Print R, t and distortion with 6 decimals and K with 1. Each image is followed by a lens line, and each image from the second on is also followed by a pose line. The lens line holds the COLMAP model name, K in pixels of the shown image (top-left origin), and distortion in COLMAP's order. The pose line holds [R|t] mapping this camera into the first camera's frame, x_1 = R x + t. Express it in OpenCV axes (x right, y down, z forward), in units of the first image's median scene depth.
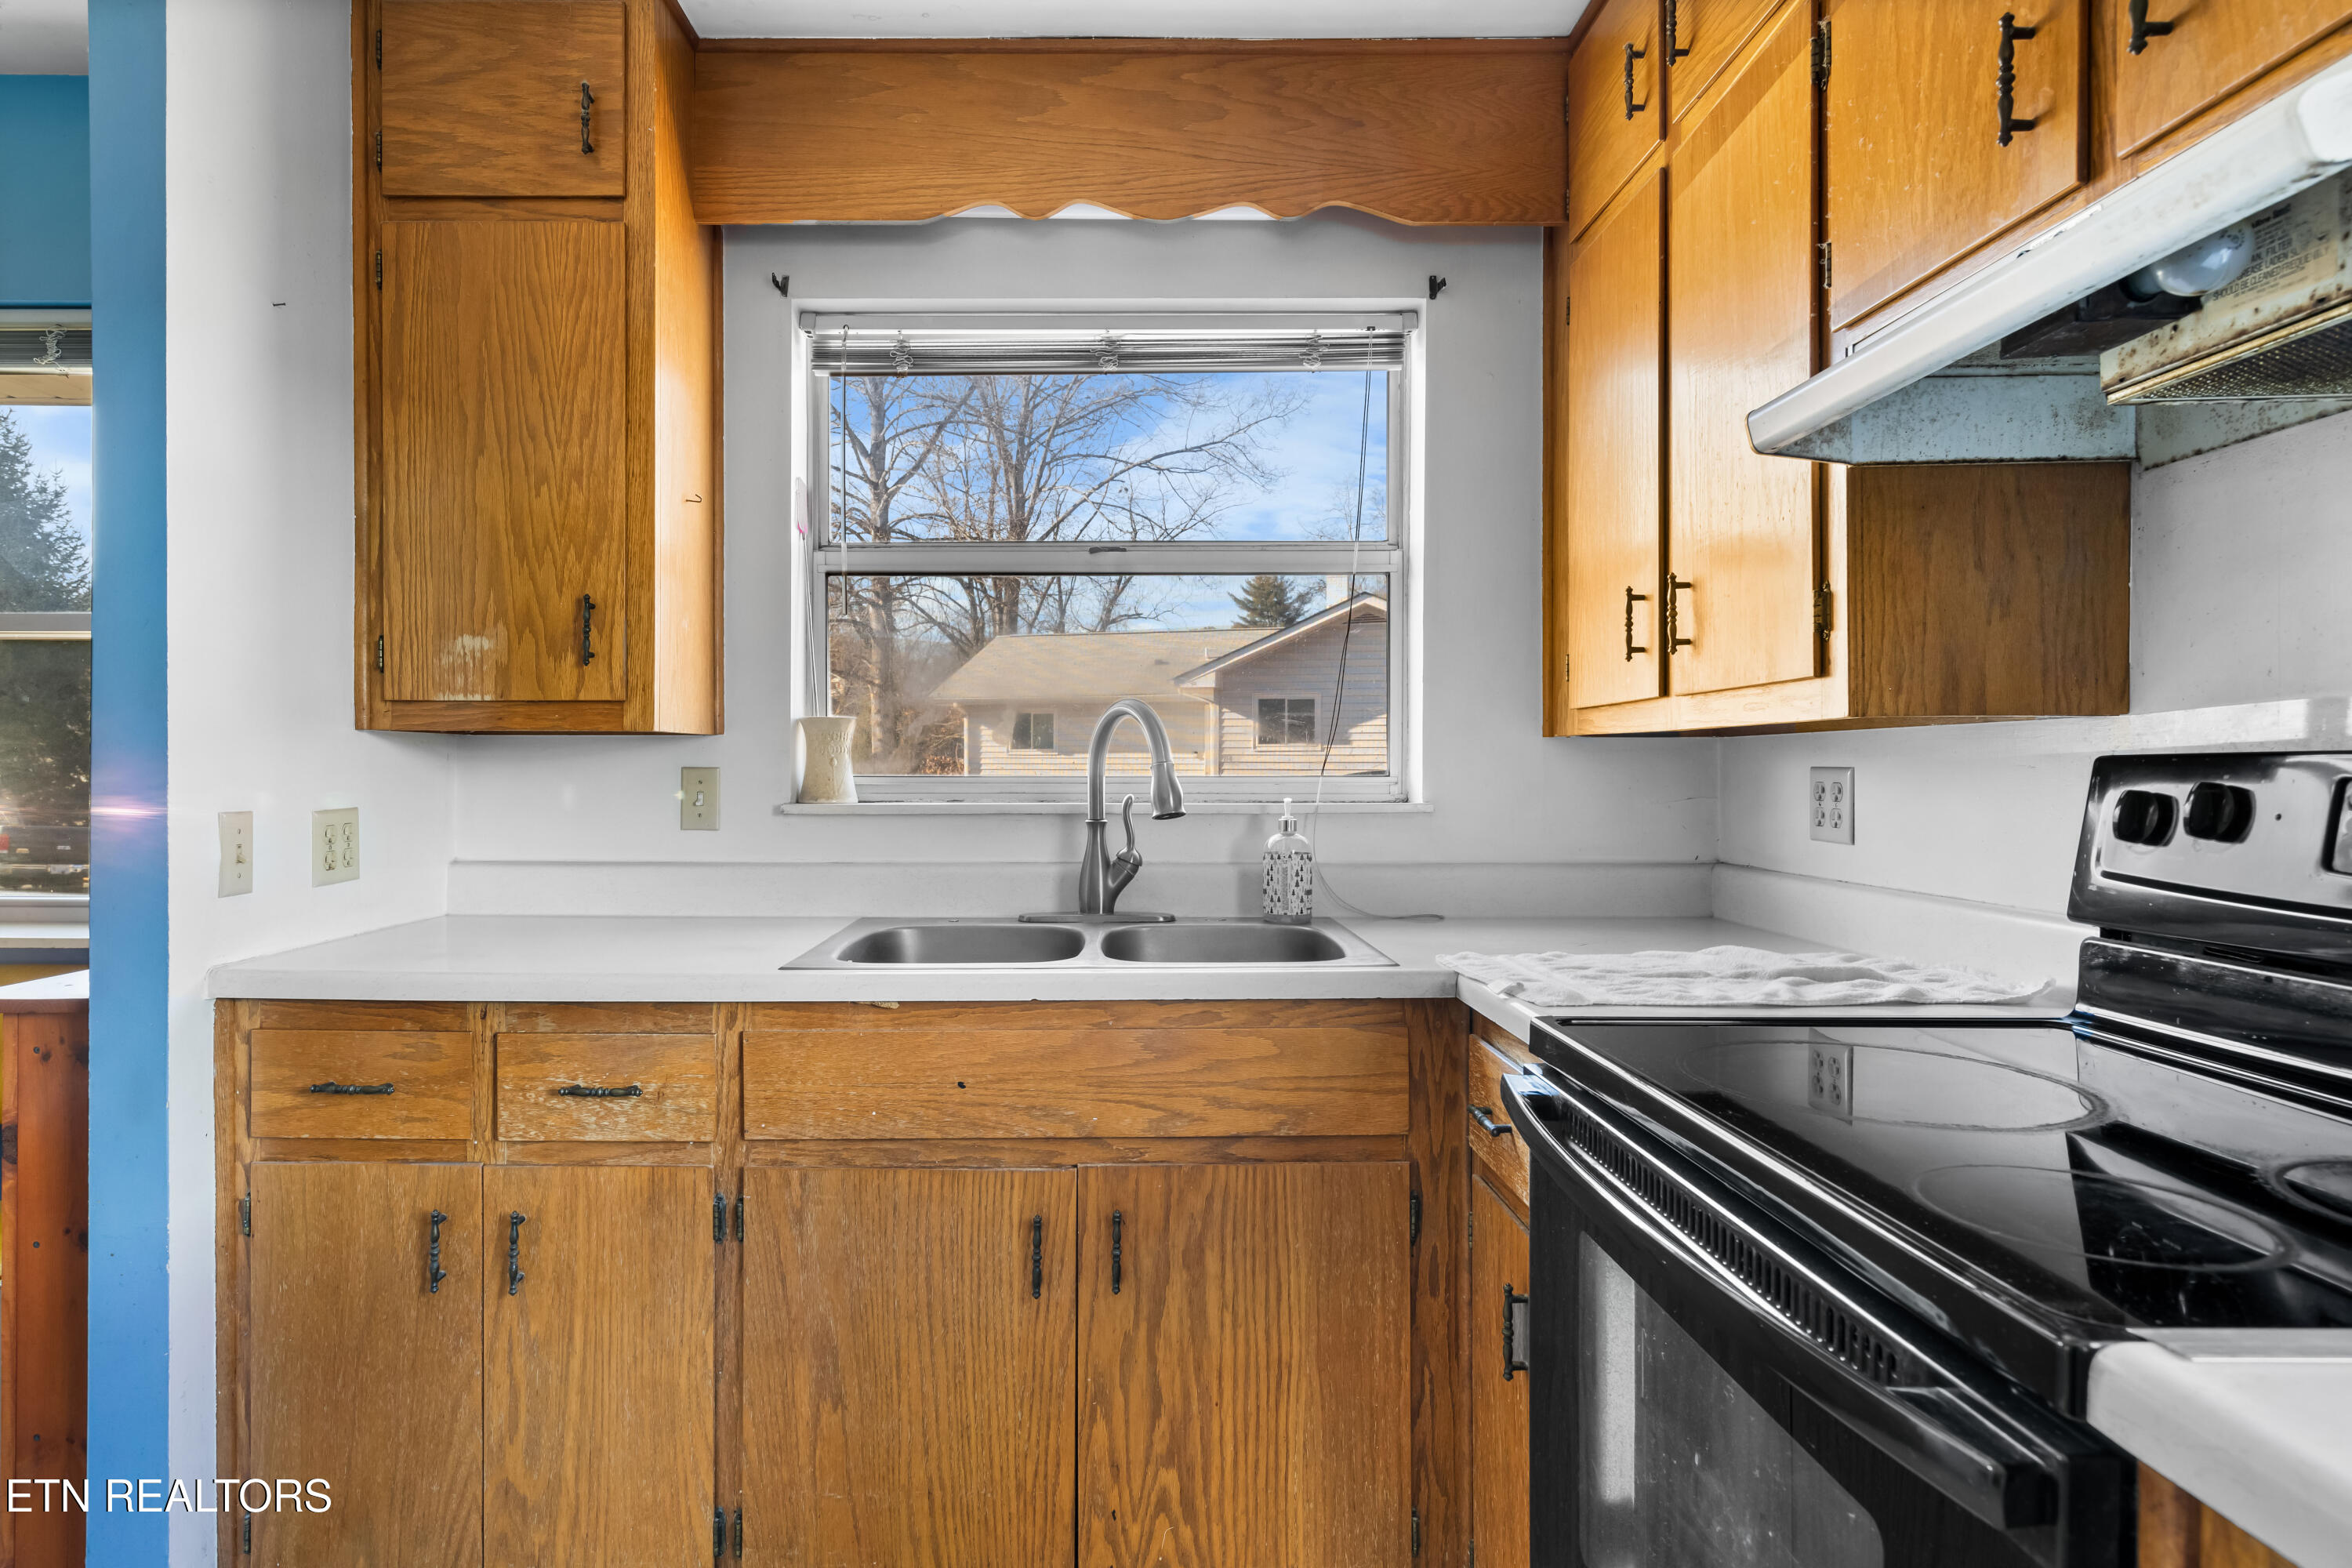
lens RADIAL K [[1341.3, 0, 1173.1], [0, 1341.3, 777.5], [0, 0, 1]] dist [0.002855, -0.000313]
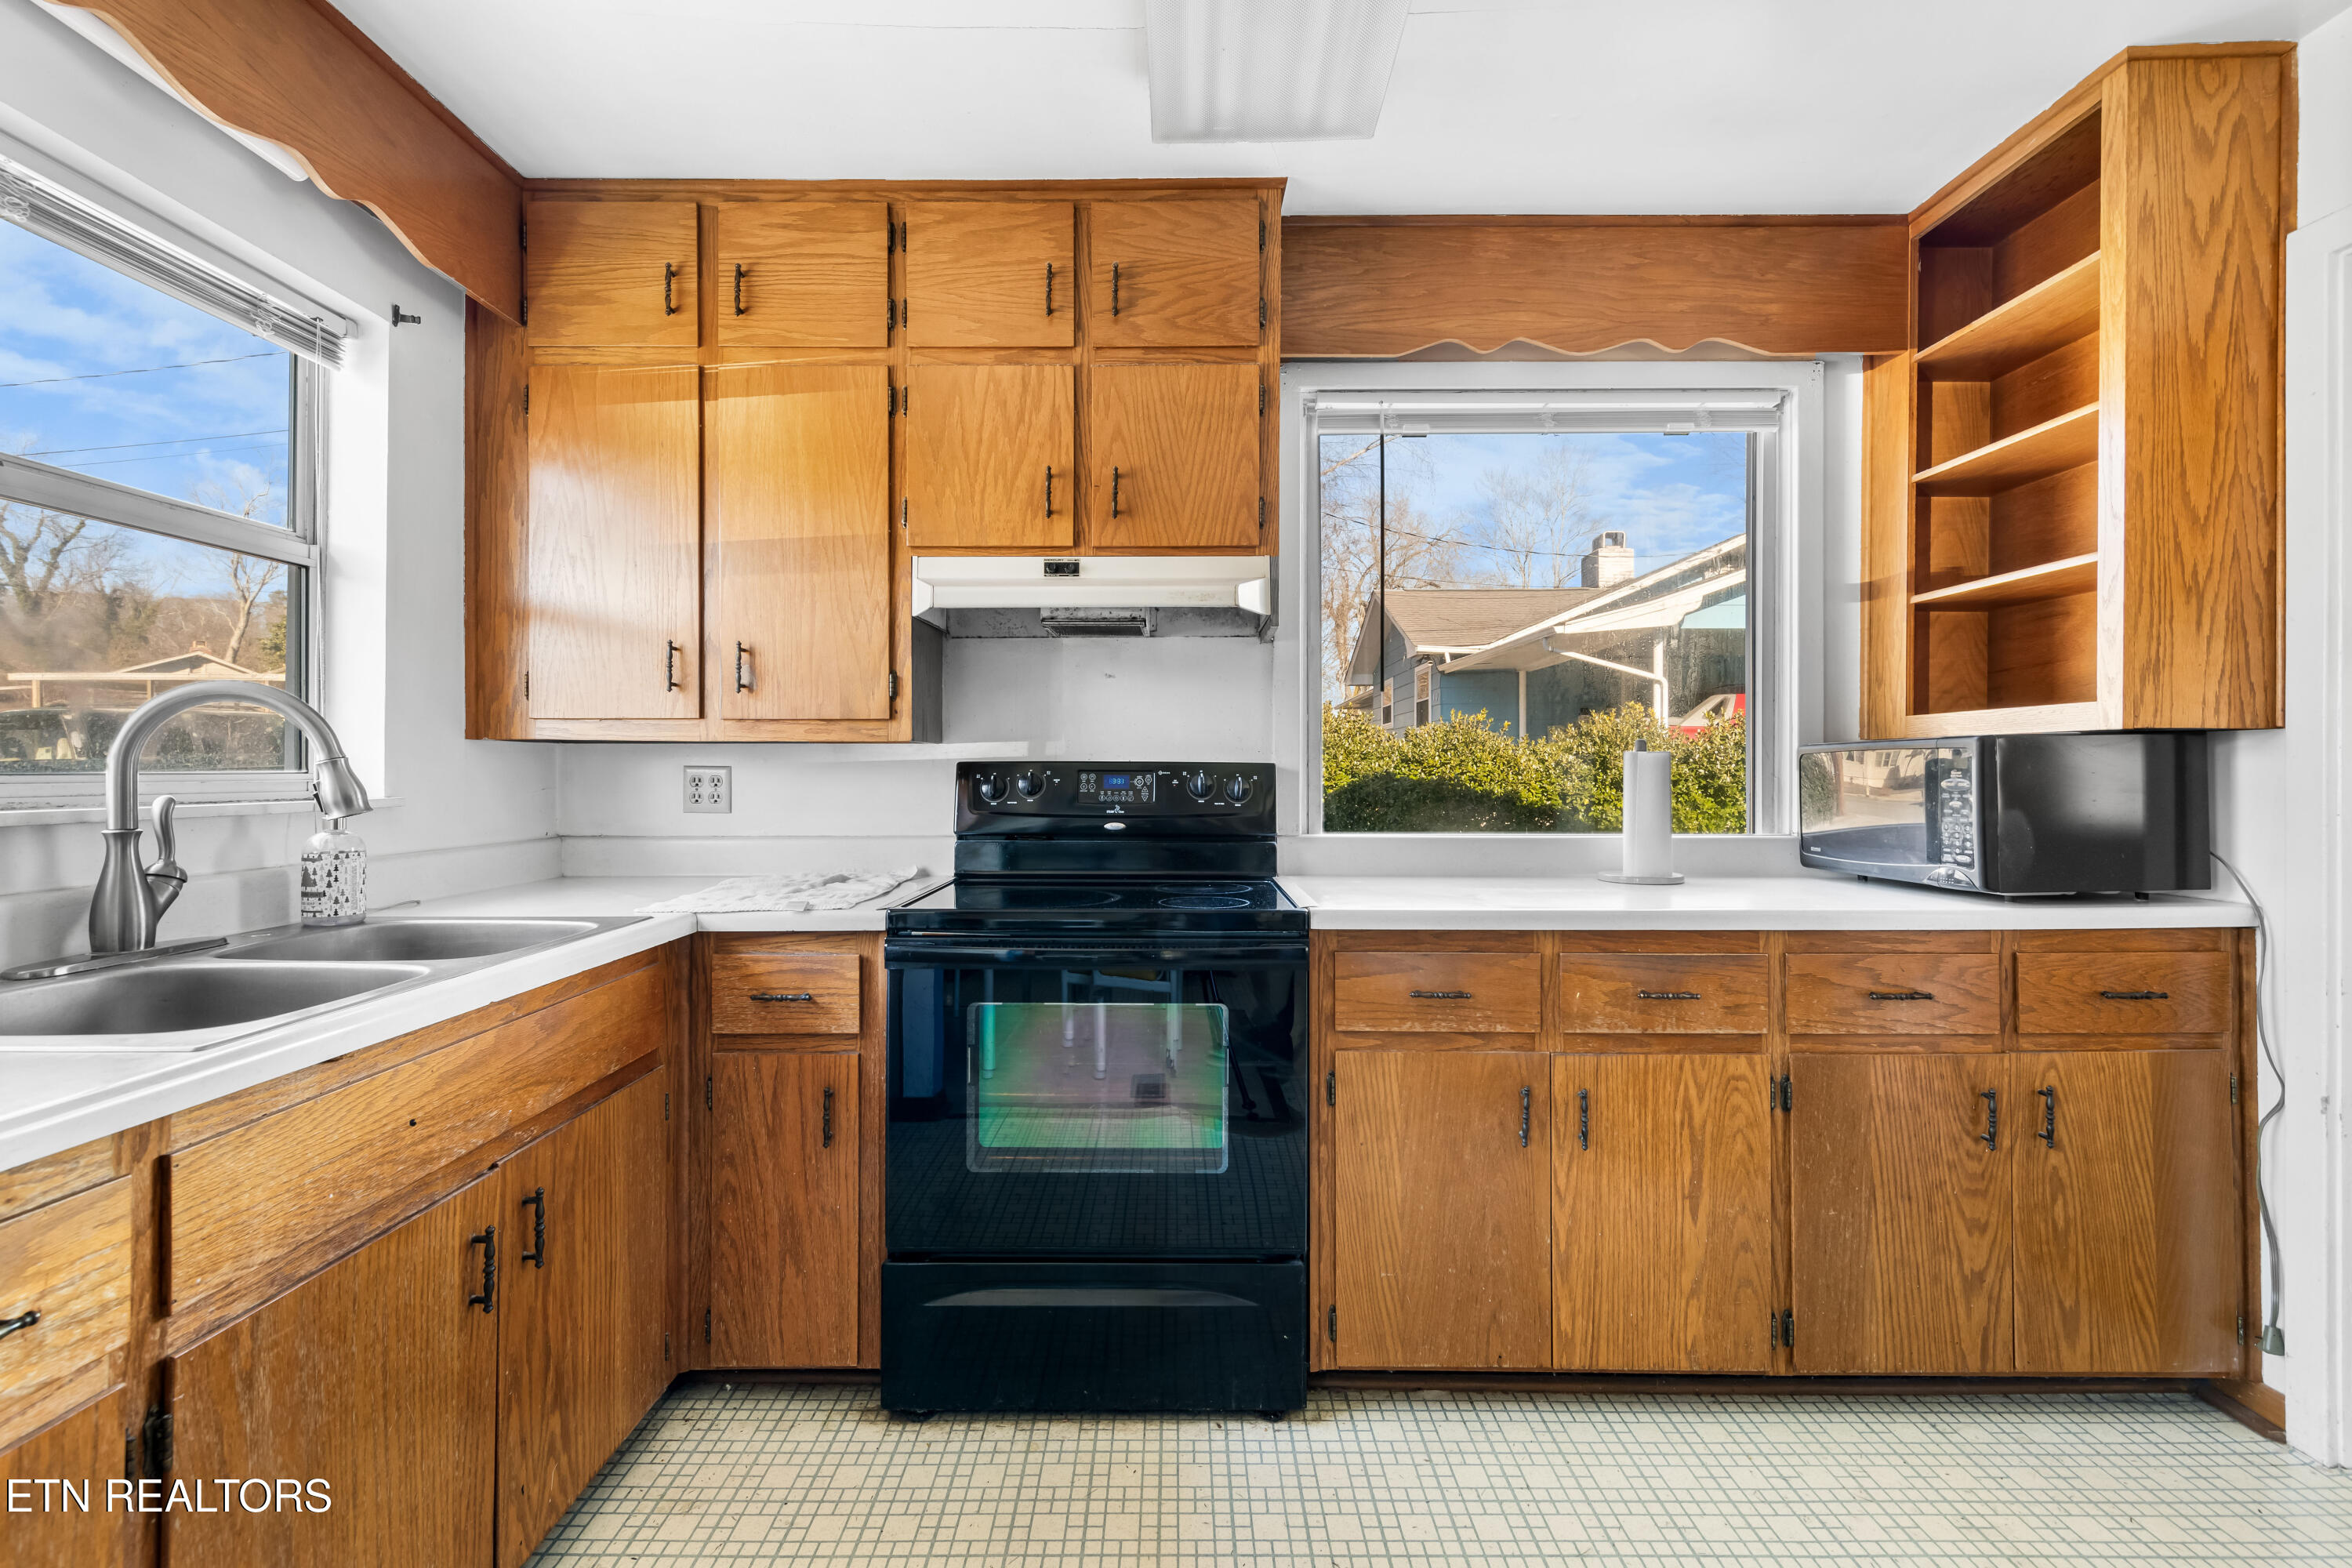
lens RADIAL K [[1052.4, 0, 1170.1], [0, 1052.4, 778.0], [0, 0, 1]] dist [-0.000483, 0.000151]
pose [[-0.009963, -0.004573, 0.999940, -0.782999], [0.003287, 0.999984, 0.004606, 0.002057], [-0.999945, 0.003333, -0.009947, 0.469917]]
